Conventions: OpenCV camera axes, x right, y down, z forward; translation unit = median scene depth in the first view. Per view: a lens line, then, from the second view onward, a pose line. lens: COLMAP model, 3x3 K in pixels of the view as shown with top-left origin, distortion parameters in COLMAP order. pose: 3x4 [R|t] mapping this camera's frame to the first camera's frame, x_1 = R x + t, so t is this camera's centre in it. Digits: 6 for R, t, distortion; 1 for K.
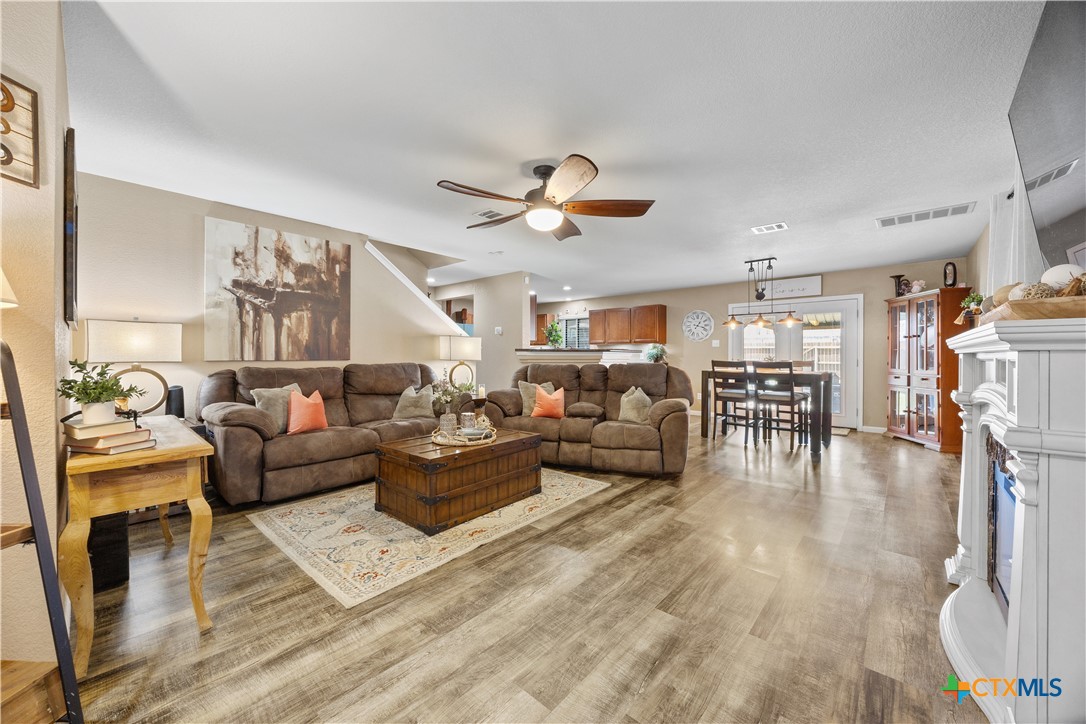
lens RADIAL K [[414.1, 0, 537.4], [0, 414.1, 360.0], [0, 0, 1]] dist [-0.001034, -0.000056]
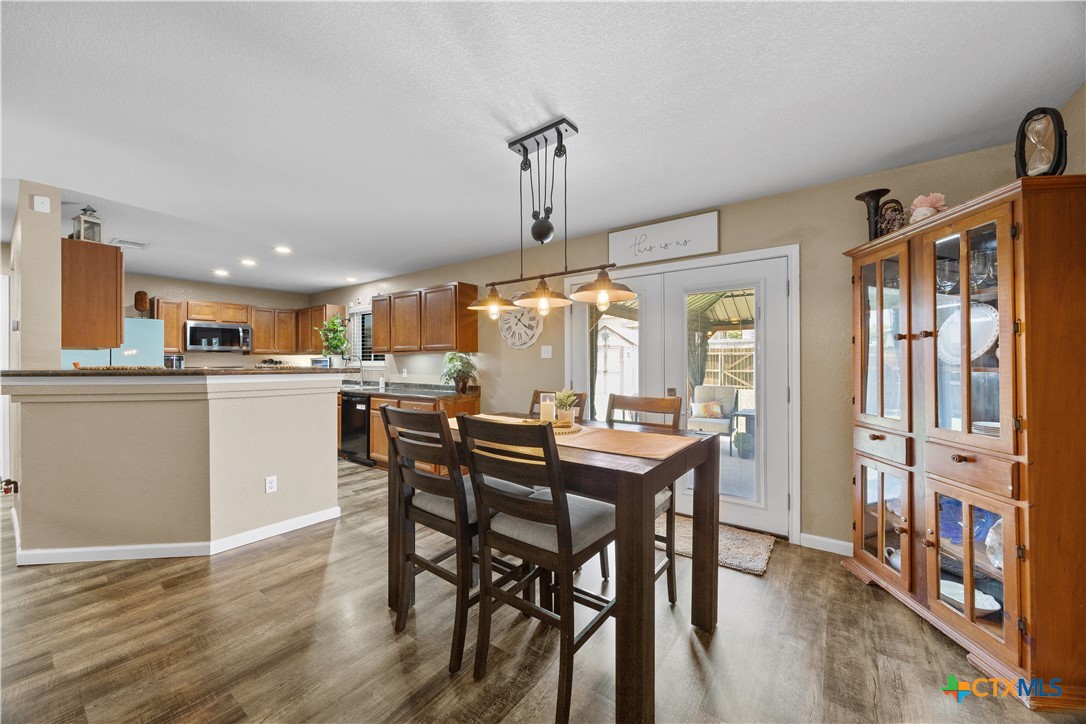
lens RADIAL K [[404.1, 0, 543.0], [0, 404.1, 362.0], [0, 0, 1]] dist [-0.001526, 0.000071]
pose [[0.995931, -0.004376, 0.090016, 0.638135], [0.005189, 0.999948, -0.008801, -0.037297], [-0.089973, 0.009232, 0.995901, 0.797334]]
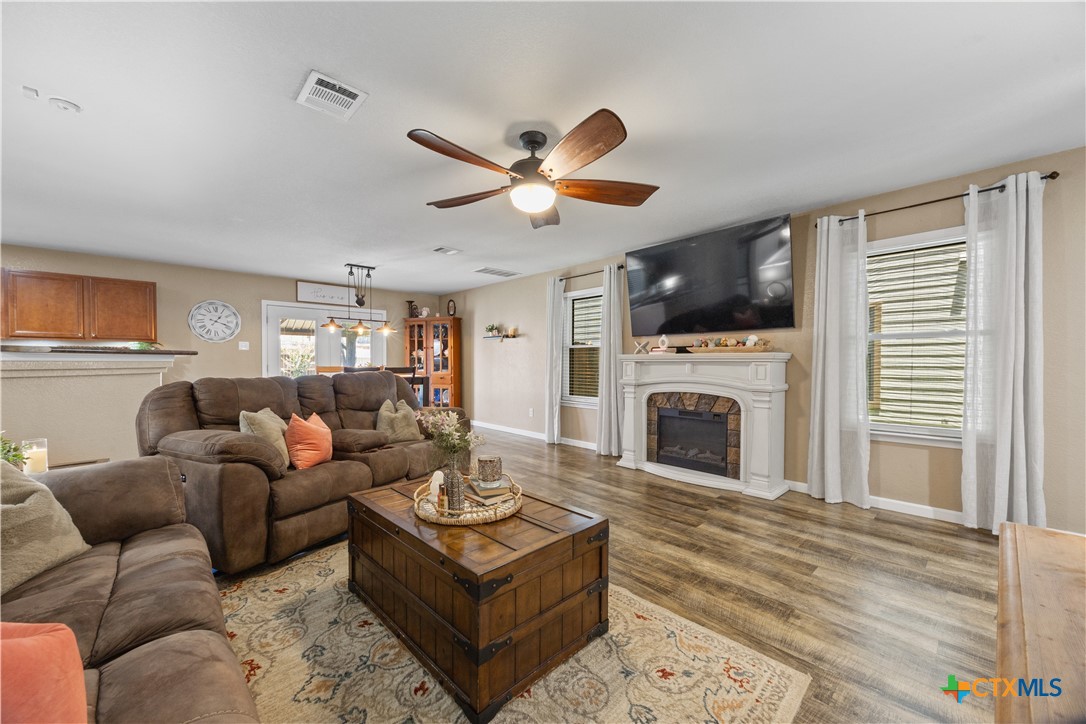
lens RADIAL K [[415.1, 0, 543.0], [0, 415.1, 362.0], [0, 0, 1]] dist [-0.001235, -0.000096]
pose [[0.079362, 0.000403, 0.996846, -0.544114], [0.007688, 0.999970, -0.001016, -0.006396], [-0.996816, 0.007744, 0.079356, 0.607046]]
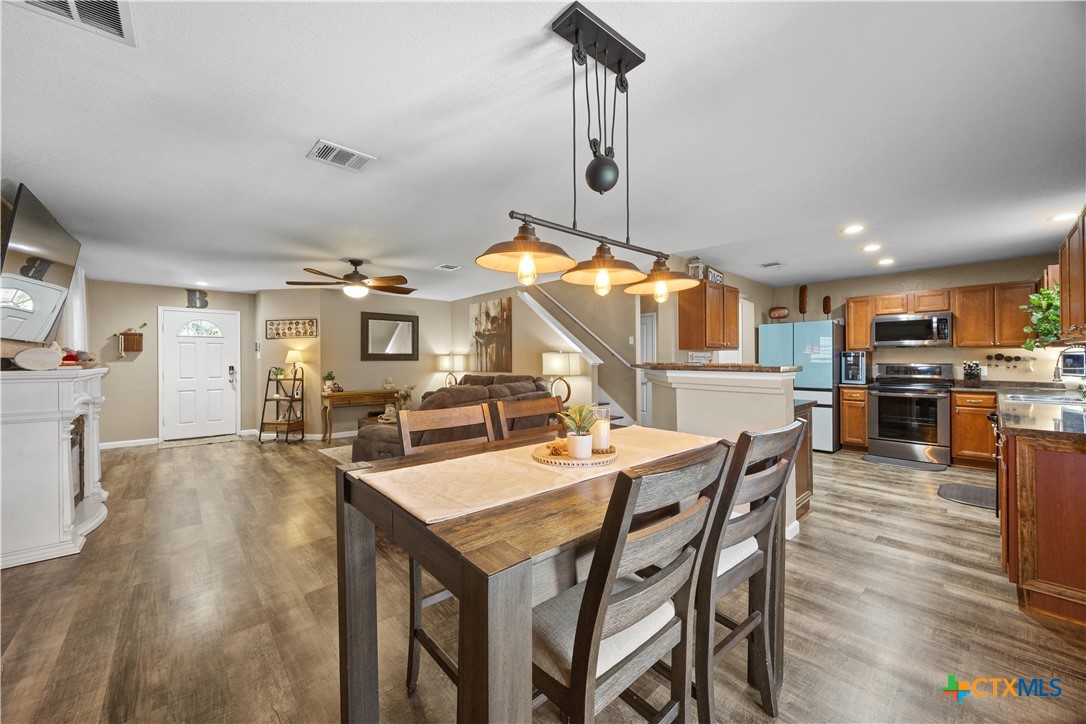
lens RADIAL K [[414.1, 0, 537.4], [0, 414.1, 360.0], [0, 0, 1]] dist [-0.001034, -0.000056]
pose [[-0.128481, -0.001289, -0.991711, 1.020606], [-0.005372, 0.999985, -0.000603, -0.042642], [0.991697, 0.005250, -0.128486, 1.255789]]
